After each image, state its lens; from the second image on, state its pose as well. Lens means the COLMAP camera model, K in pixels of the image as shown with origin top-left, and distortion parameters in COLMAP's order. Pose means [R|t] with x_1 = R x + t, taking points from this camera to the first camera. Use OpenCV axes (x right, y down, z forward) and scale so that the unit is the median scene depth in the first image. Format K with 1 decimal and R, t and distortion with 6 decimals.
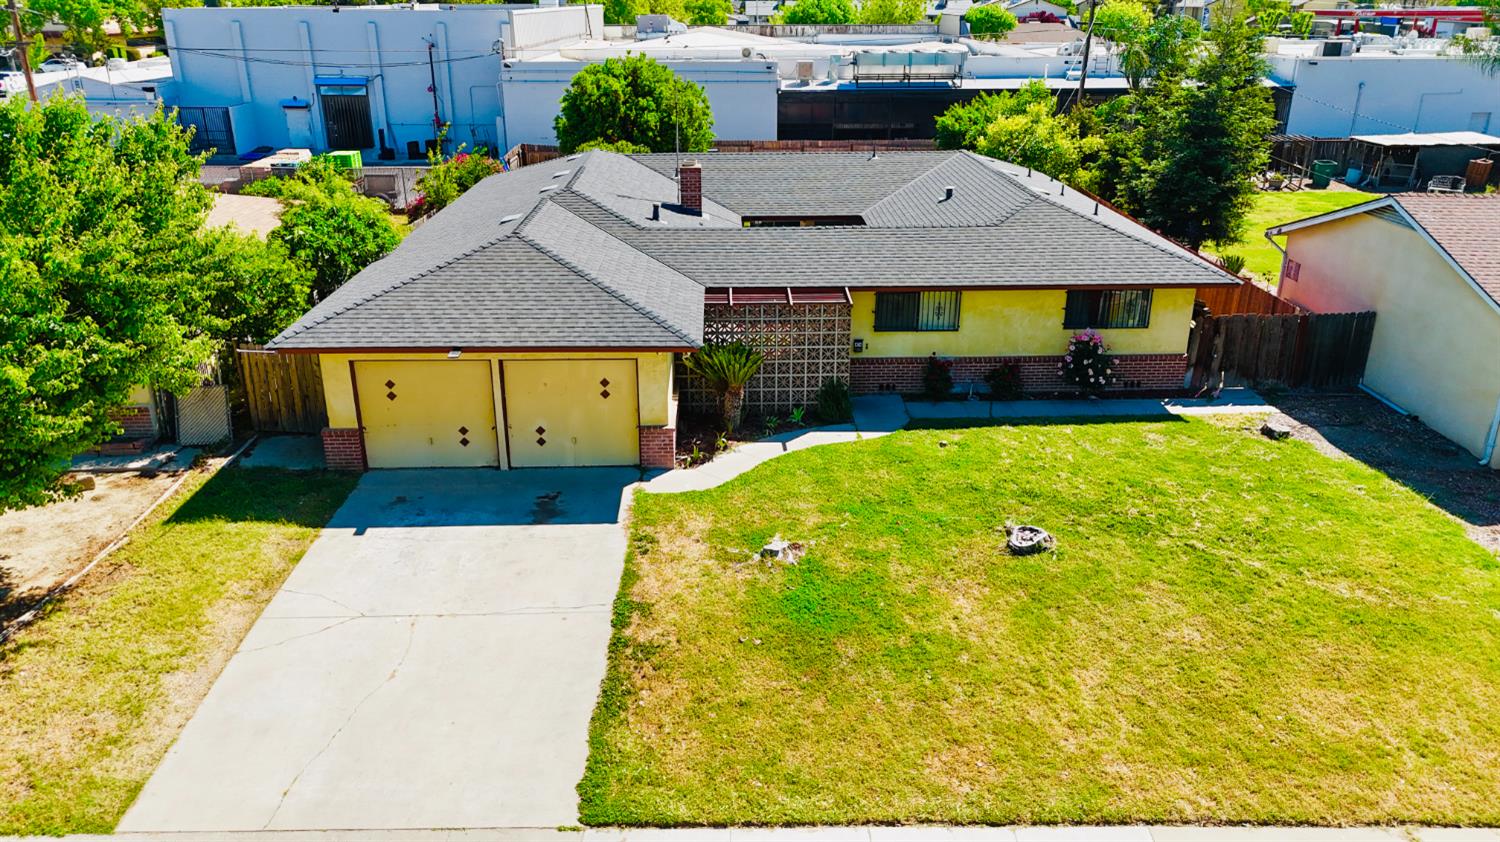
lens RADIAL K [[1100.0, 0, 750.0], [0, 1100.0, 421.0], [0, 0, 1]] dist [0.076299, -0.070668]
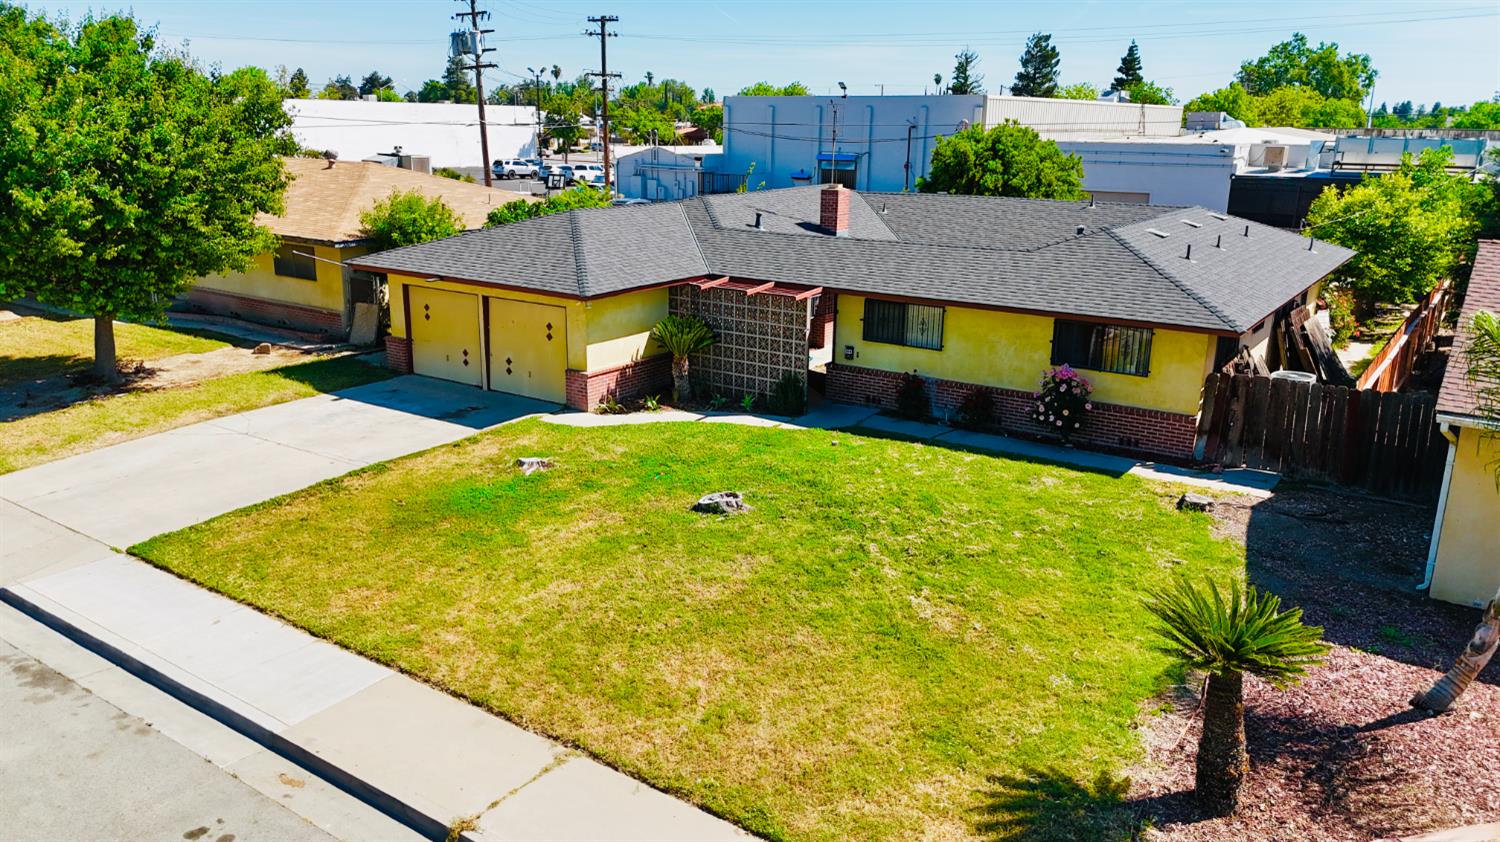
lens RADIAL K [[1100.0, 0, 750.0], [0, 1100.0, 421.0], [0, 0, 1]] dist [0.076299, -0.070668]
pose [[0.813723, 0.165798, -0.557105, 0.703994], [-0.223330, 0.974066, -0.036312, 0.057155], [0.536637, 0.153967, 0.829648, 0.162444]]
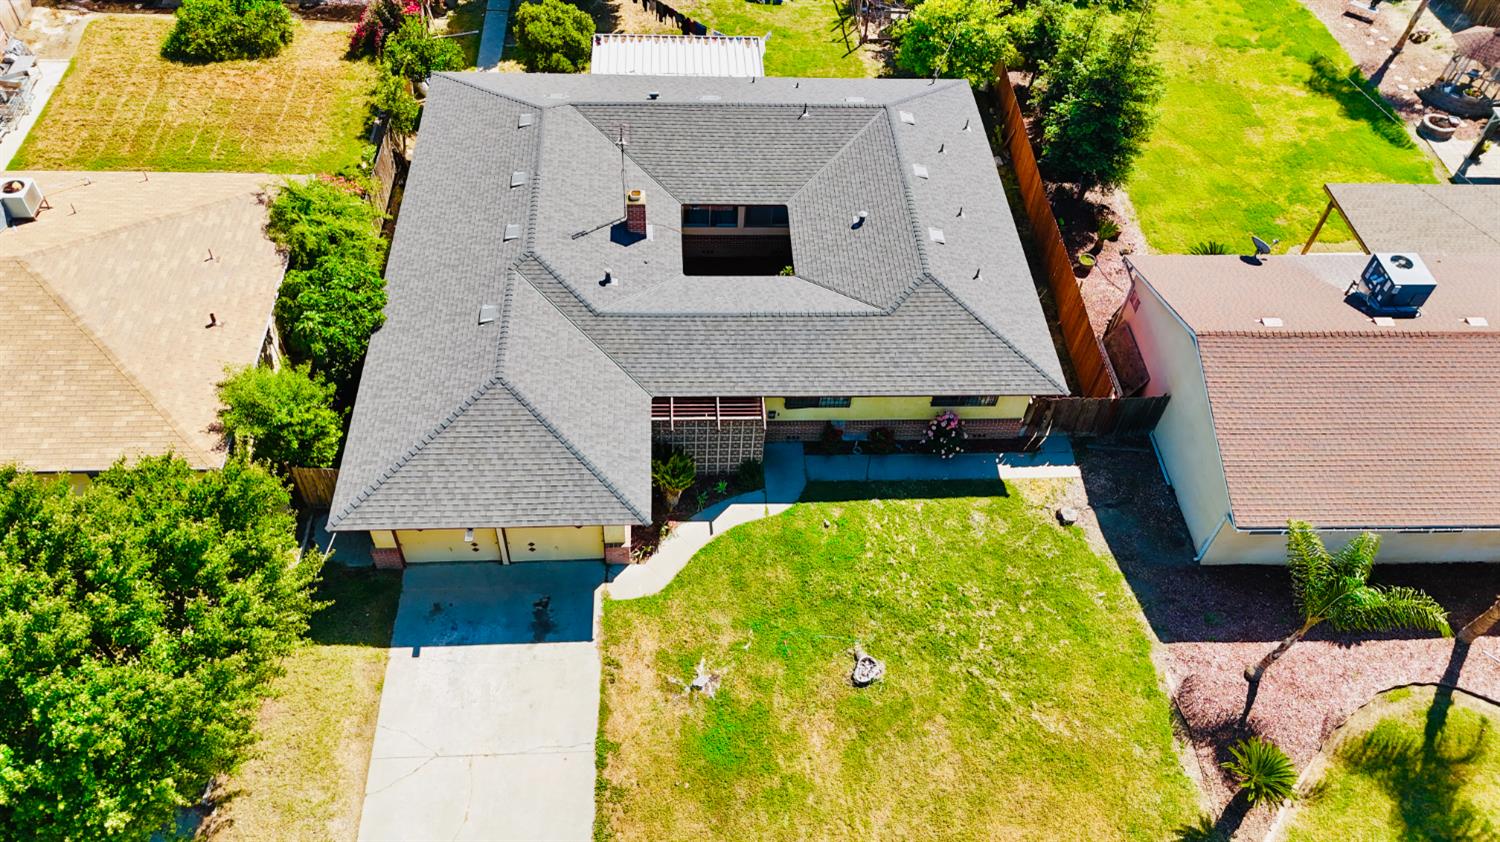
lens RADIAL K [[1100.0, 0, 750.0], [0, 1100.0, 421.0], [0, 0, 1]] dist [0.076299, -0.070668]
pose [[0.998382, 0.010076, 0.055960, 0.002501], [-0.035408, 0.880234, 0.473217, -0.792389], [-0.044490, -0.474433, 0.879167, -0.145028]]
